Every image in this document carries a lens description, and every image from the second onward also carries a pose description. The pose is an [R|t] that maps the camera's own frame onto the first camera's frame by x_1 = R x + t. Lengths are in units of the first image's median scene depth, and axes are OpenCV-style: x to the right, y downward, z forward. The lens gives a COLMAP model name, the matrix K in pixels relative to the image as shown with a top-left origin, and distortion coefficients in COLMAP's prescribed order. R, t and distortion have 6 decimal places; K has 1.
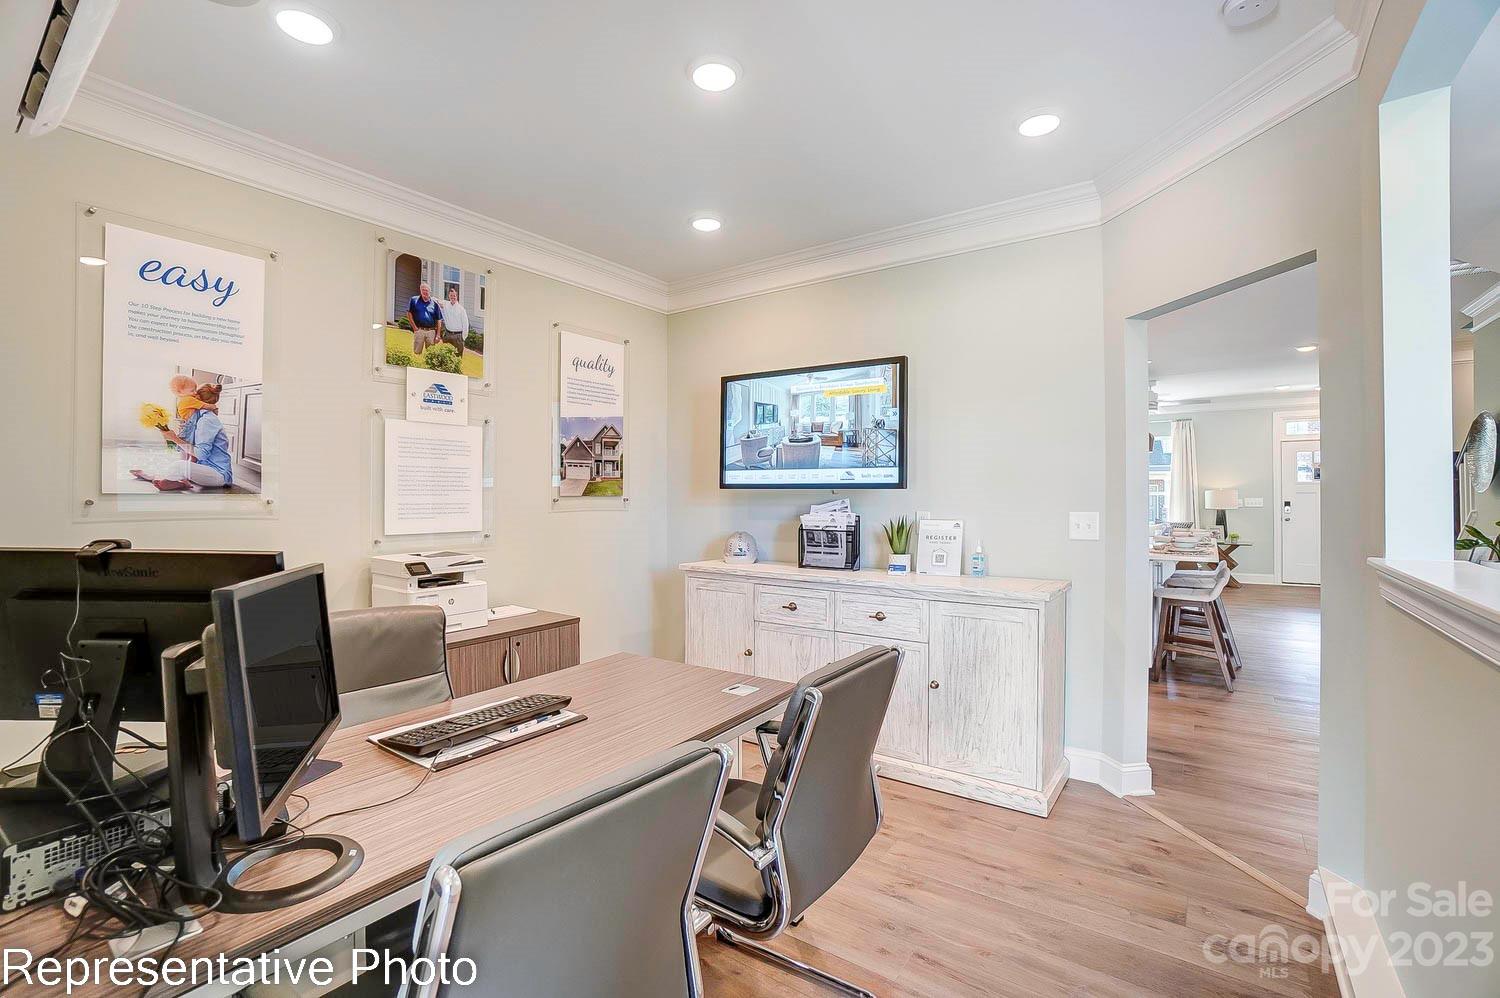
lens RADIAL K [[671.0, 0, 744.1], [0, 671.0, 497.1], [0, 0, 1]] dist [-0.070897, 0.022795]
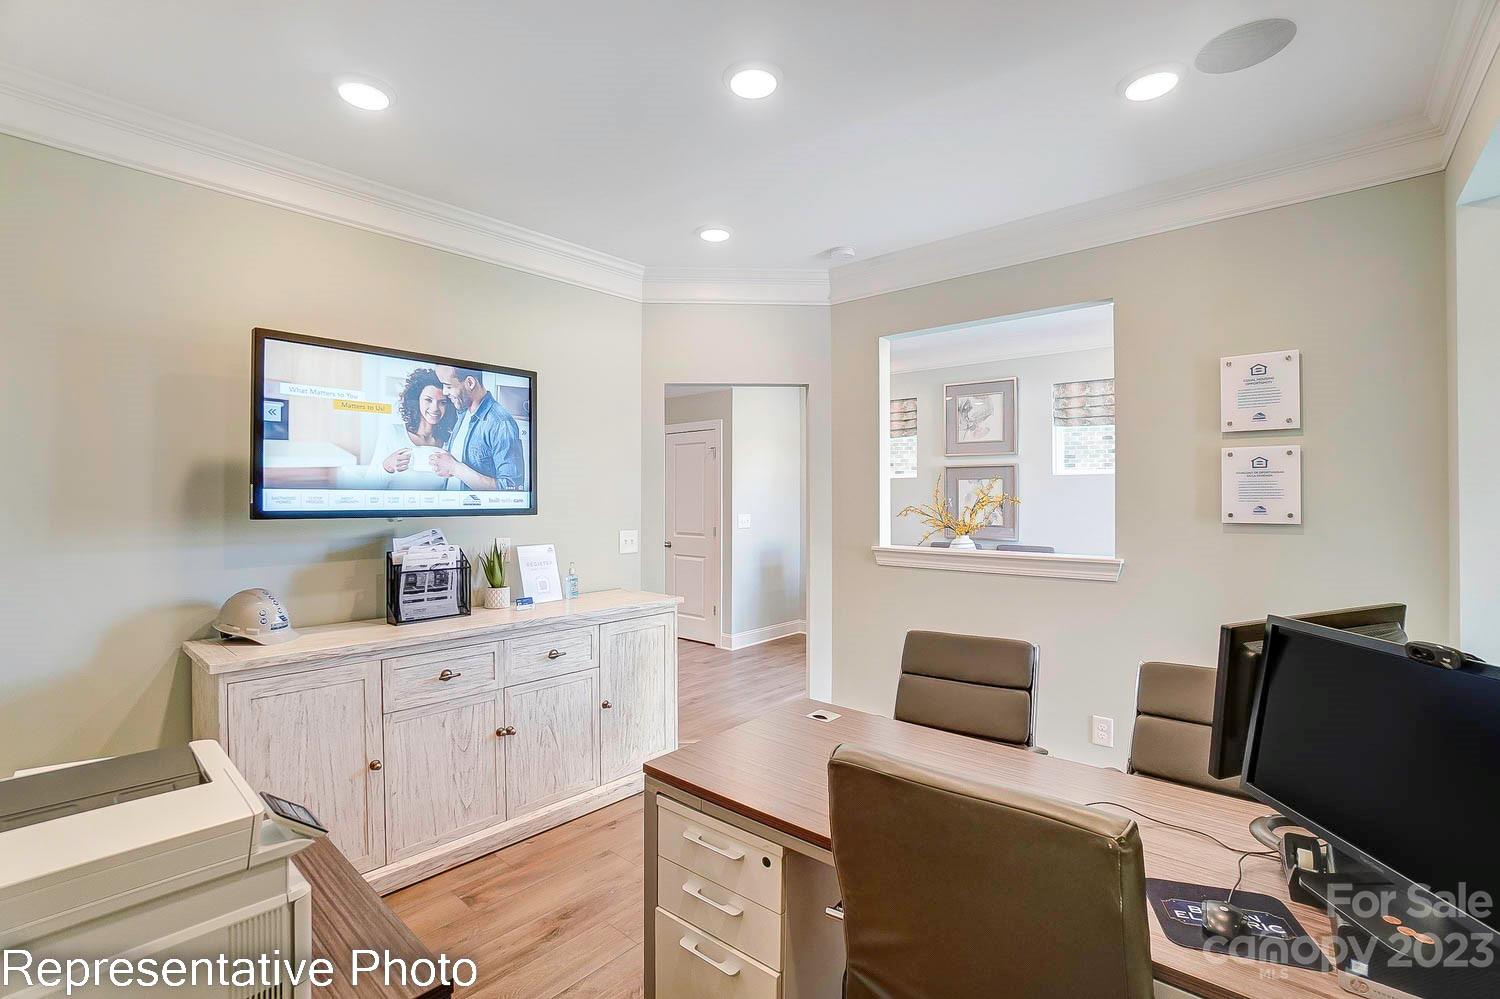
lens RADIAL K [[671.0, 0, 744.1], [0, 671.0, 497.6], [0, 0, 1]] dist [-0.070897, 0.022795]
pose [[0.095640, -0.002086, 0.995414, -0.613416], [0.001759, 0.999997, 0.001927, -0.035118], [-0.995414, 0.001567, 0.095643, 0.582349]]
